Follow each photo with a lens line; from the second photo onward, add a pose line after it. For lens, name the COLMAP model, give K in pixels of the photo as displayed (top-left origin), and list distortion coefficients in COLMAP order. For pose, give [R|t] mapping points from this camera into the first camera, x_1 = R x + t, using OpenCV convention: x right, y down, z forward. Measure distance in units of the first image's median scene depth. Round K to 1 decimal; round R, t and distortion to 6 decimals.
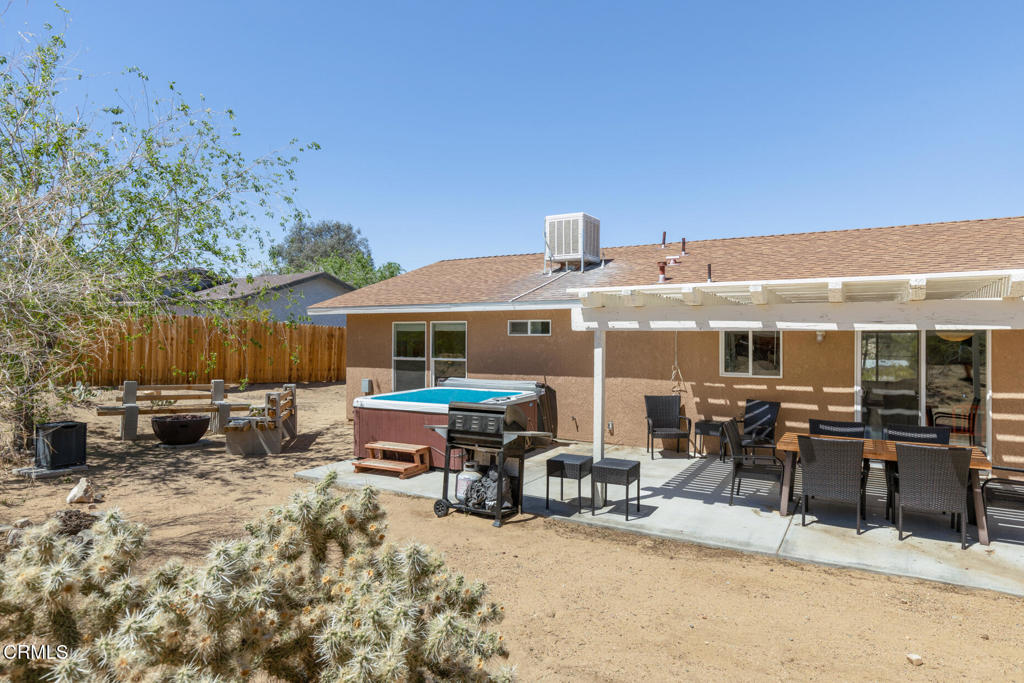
lens RADIAL K [[630.3, 0, 512.3], [0, 630.3, 337.4], [0, 0, 1]] dist [-0.001481, 0.000040]
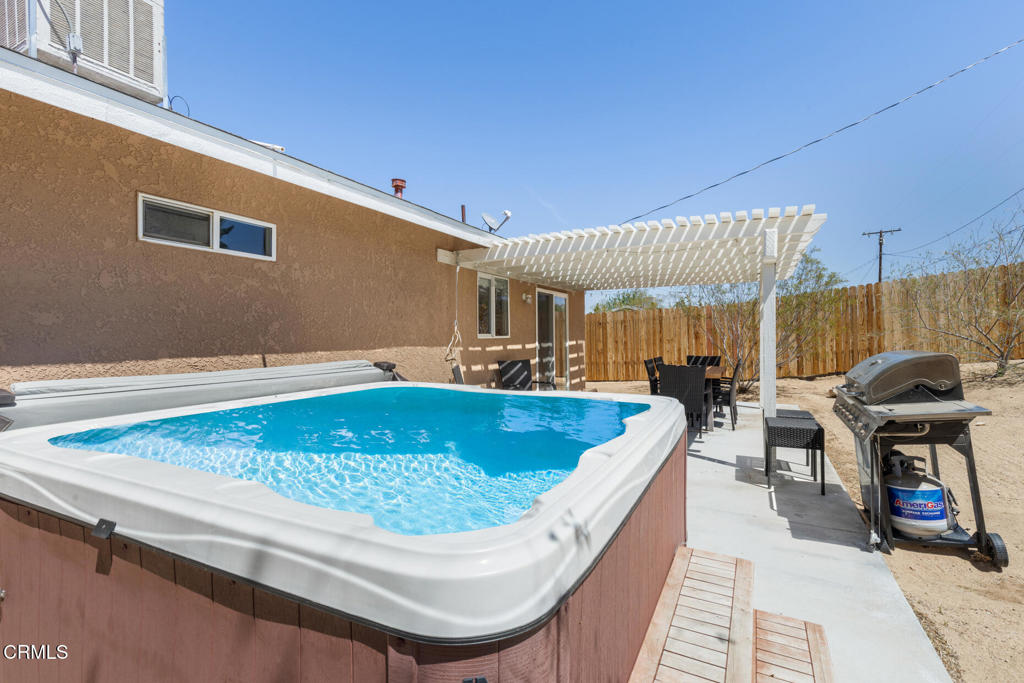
lens RADIAL K [[470.6, 0, 531.1], [0, 470.6, 336.2], [0, 0, 1]] dist [0.002114, -0.000077]
pose [[-0.117814, 0.001330, 0.993035, -0.325490], [0.012202, 0.999926, 0.000108, 0.058678], [-0.992961, 0.012130, -0.117821, 0.995840]]
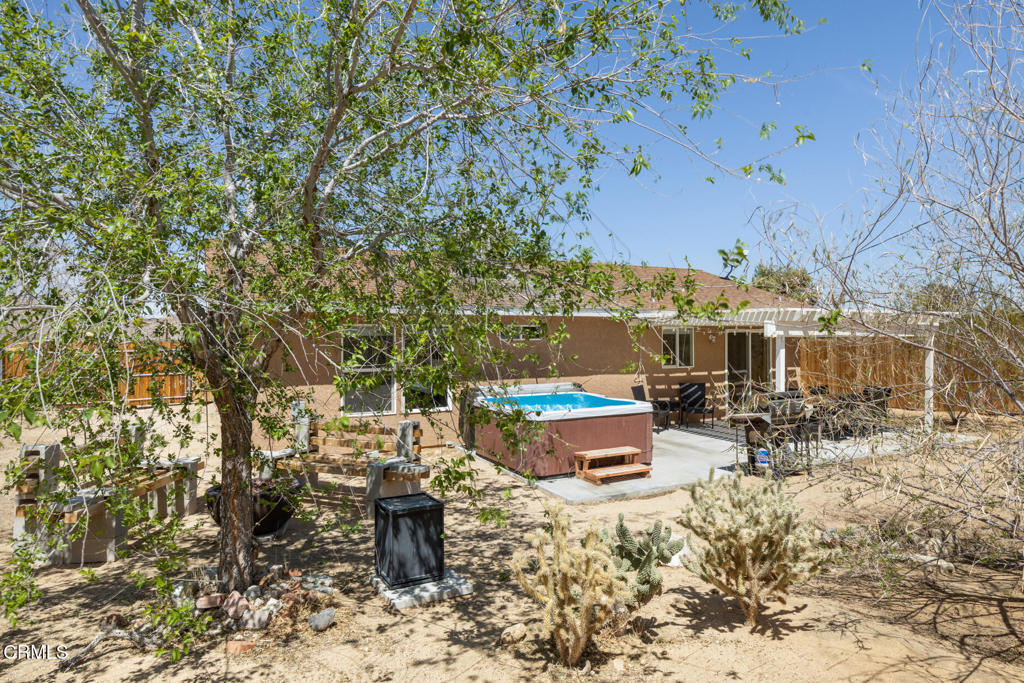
lens RADIAL K [[630.3, 0, 514.3], [0, 630.3, 339.1], [0, 0, 1]] dist [-0.001481, 0.000040]
pose [[0.511649, -0.005765, 0.859175, -1.025526], [0.007927, 0.999967, 0.001989, -0.009106], [-0.859158, 0.005793, 0.511678, 0.562578]]
